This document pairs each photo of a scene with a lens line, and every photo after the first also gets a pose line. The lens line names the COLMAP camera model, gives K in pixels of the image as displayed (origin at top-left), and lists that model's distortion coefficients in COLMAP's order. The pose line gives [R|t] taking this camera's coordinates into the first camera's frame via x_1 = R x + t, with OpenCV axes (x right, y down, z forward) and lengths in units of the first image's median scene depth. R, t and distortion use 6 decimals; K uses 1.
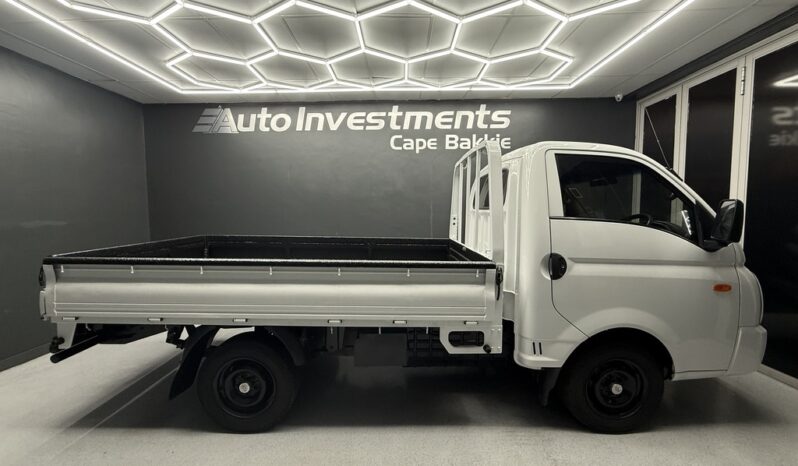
lens RADIAL K [[315.2, 0, 401.4], [0, 315.2, 231.9], [0, 0, 1]] dist [0.003049, 0.000379]
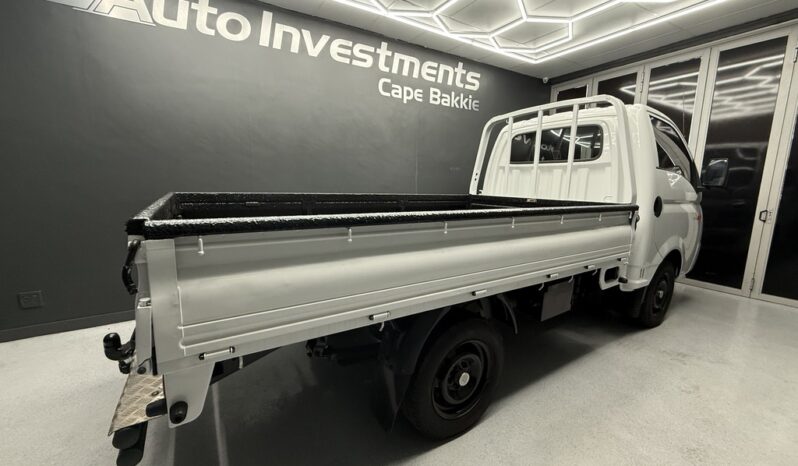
lens RADIAL K [[315.2, 0, 395.4], [0, 315.2, 229.9], [0, 0, 1]] dist [0.003049, 0.000379]
pose [[0.845474, -0.068972, 0.529544, -0.482290], [0.020258, 0.995053, 0.097258, 0.025501], [-0.533632, -0.071502, 0.842689, 0.221600]]
